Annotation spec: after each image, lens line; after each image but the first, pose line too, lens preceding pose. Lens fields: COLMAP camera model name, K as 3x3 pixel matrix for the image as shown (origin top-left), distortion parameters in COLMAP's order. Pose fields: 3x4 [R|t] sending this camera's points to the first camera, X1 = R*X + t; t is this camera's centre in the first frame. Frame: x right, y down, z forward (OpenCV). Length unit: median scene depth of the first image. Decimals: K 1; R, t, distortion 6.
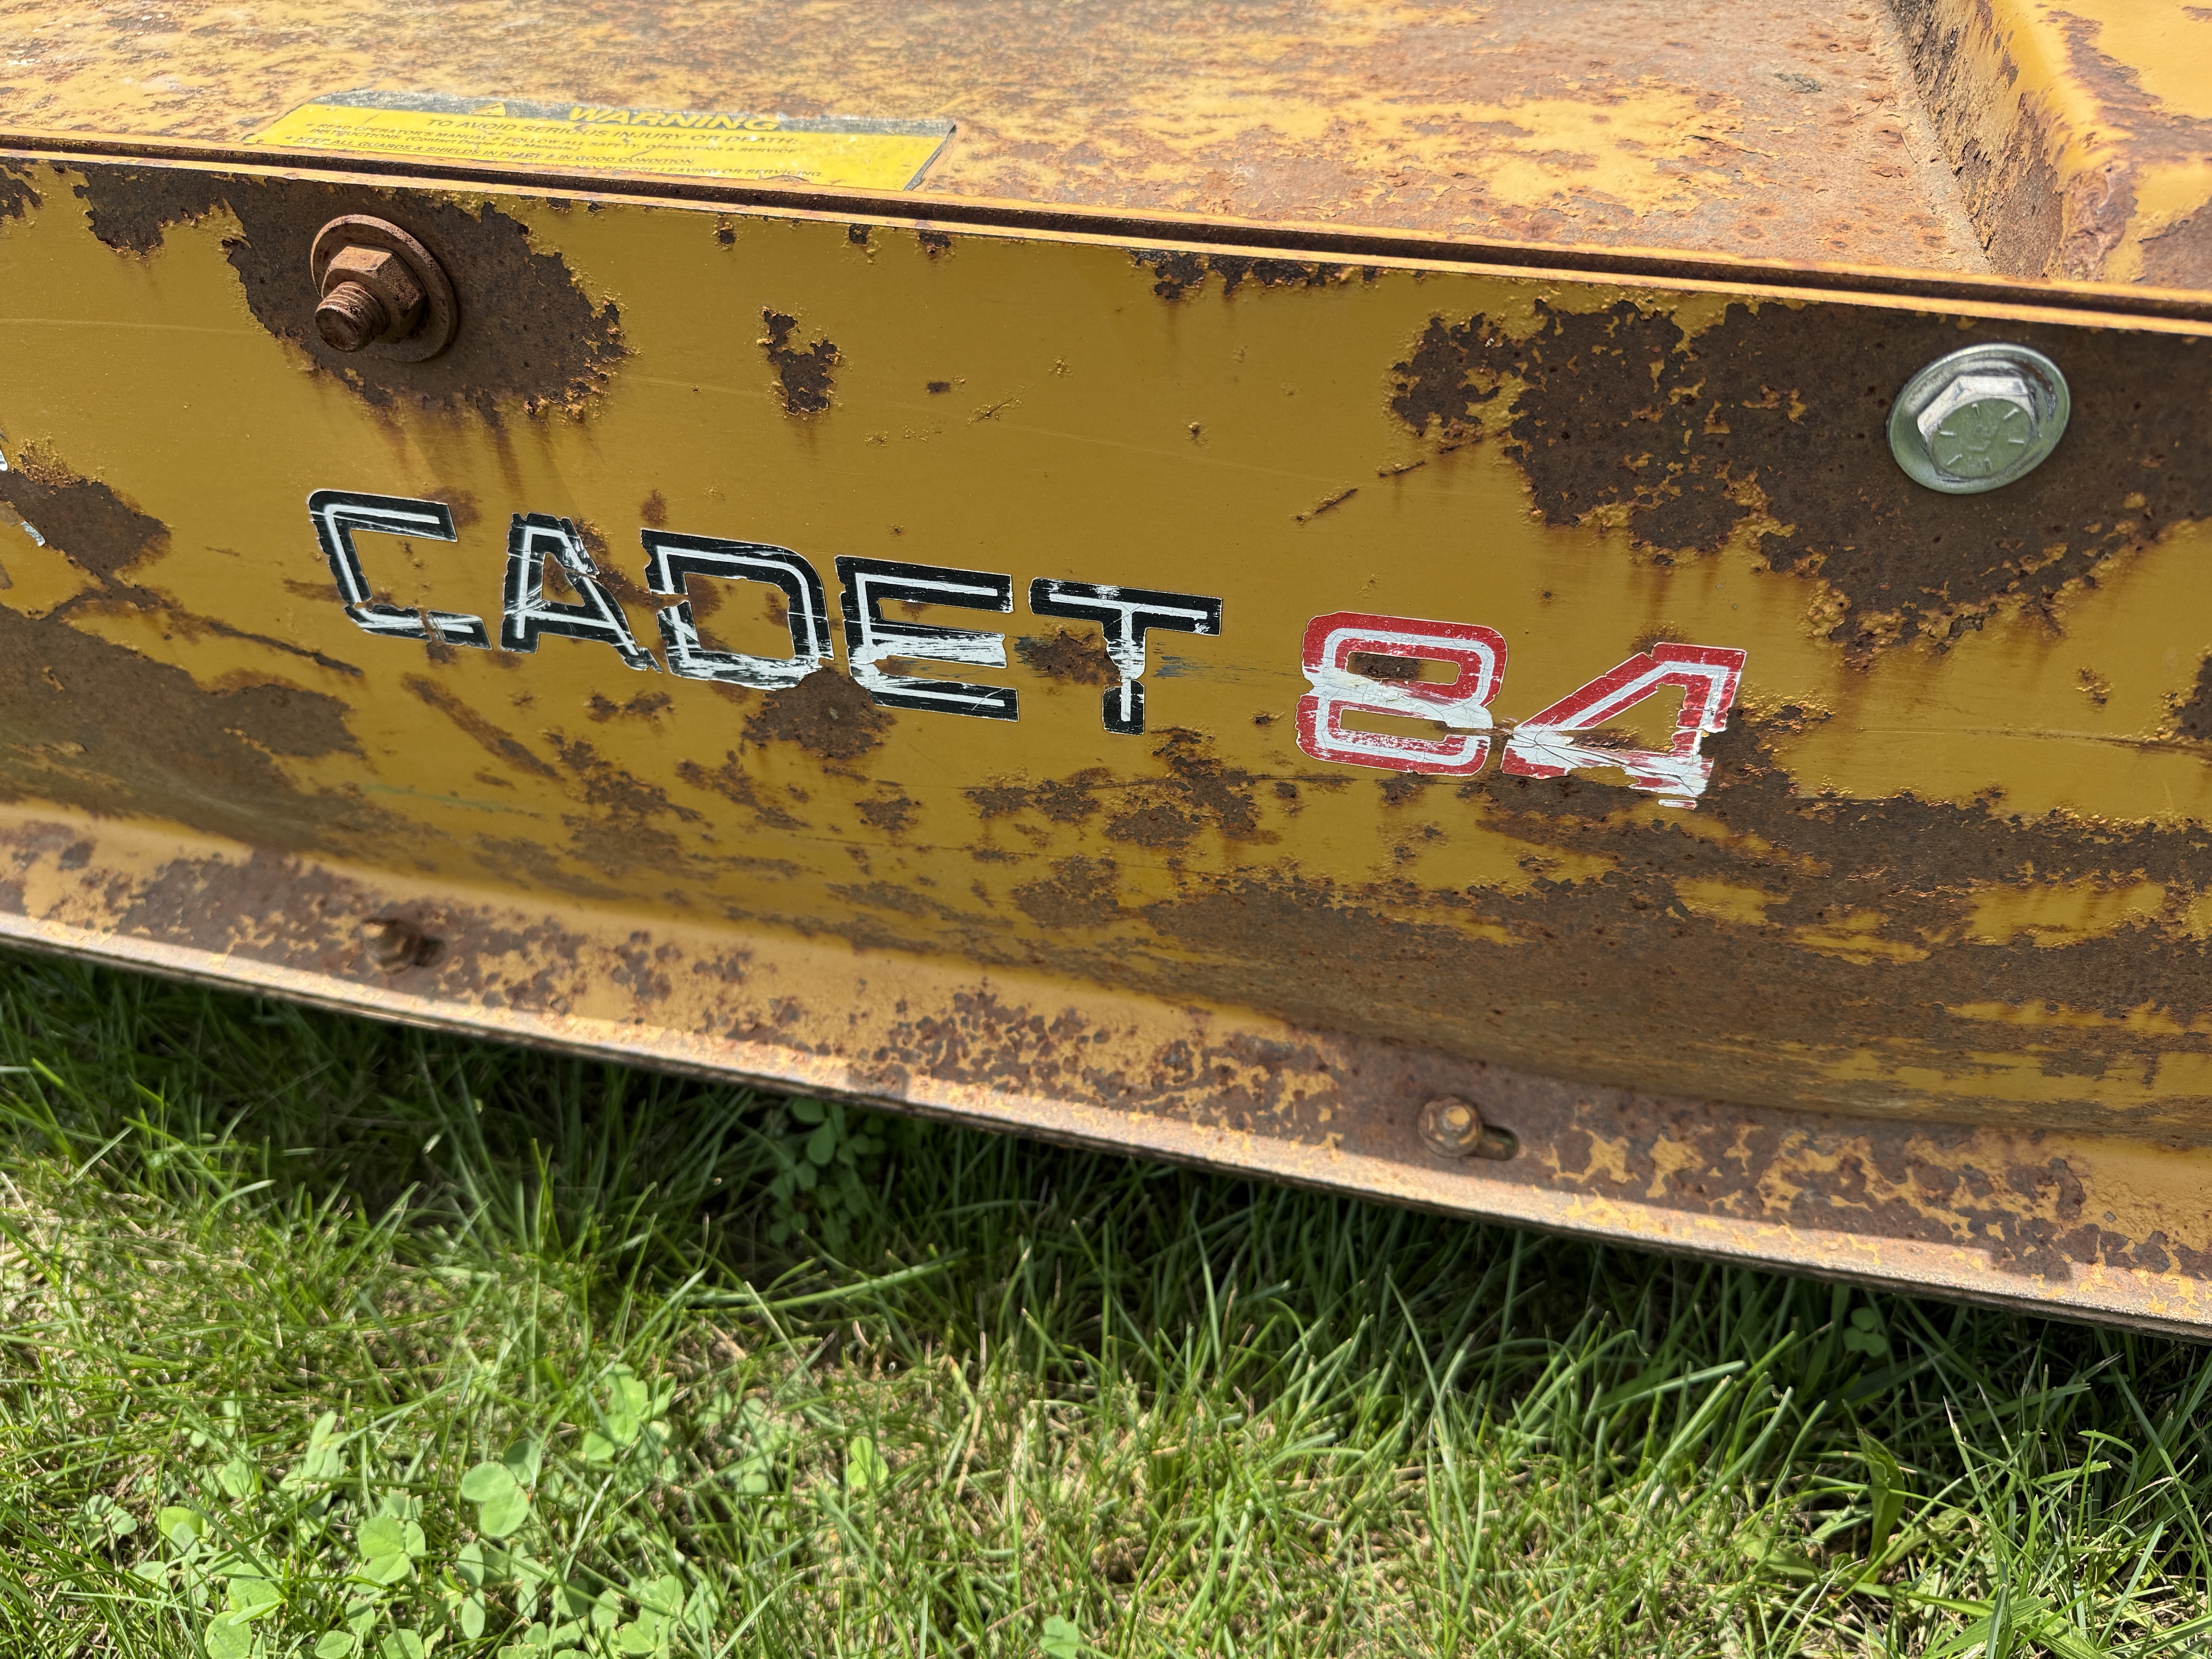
lens RADIAL K [[1554.9, 0, 1106.0], [0, 1554.9, 829.5], [0, 0, 1]] dist [0.091980, -0.133151]
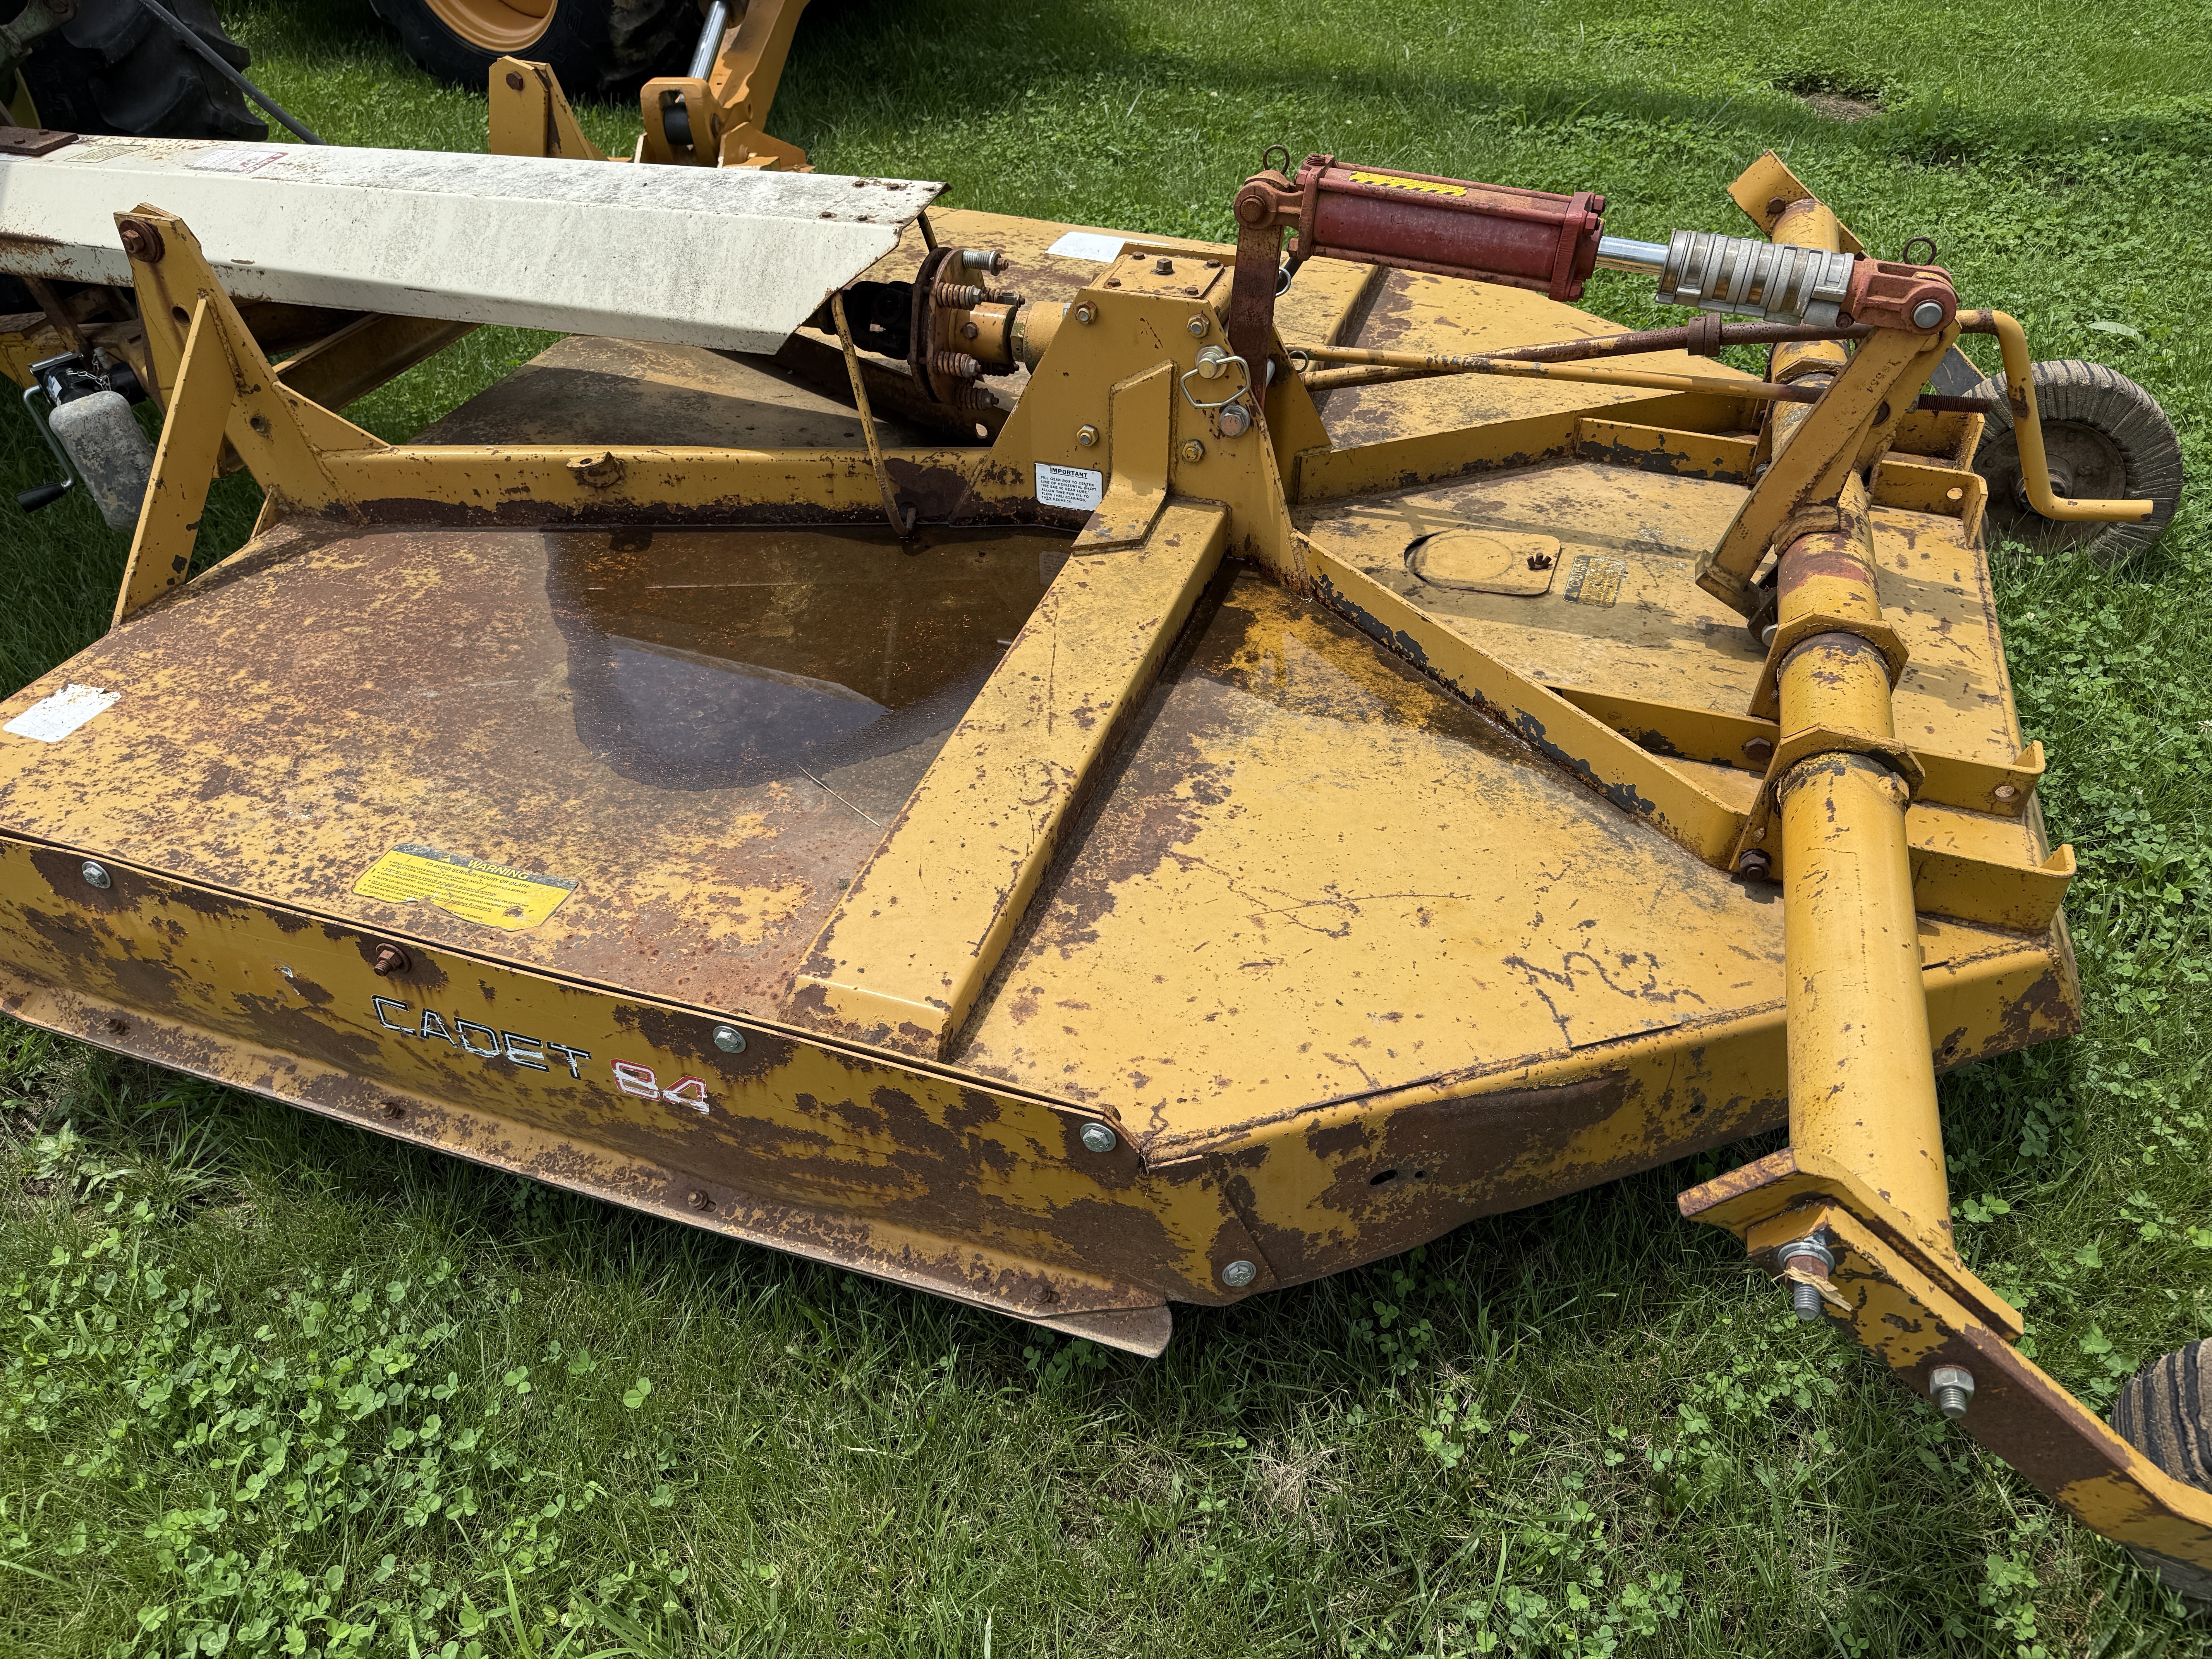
lens RADIAL K [[1554.9, 0, 1106.0], [0, 1554.9, 829.5], [0, 0, 1]] dist [0.091980, -0.133151]
pose [[0.994437, 0.078230, -0.070541, 1.182954], [-0.083573, 0.993578, -0.076274, -0.378274], [0.064121, 0.081745, 0.994589, -2.139380]]
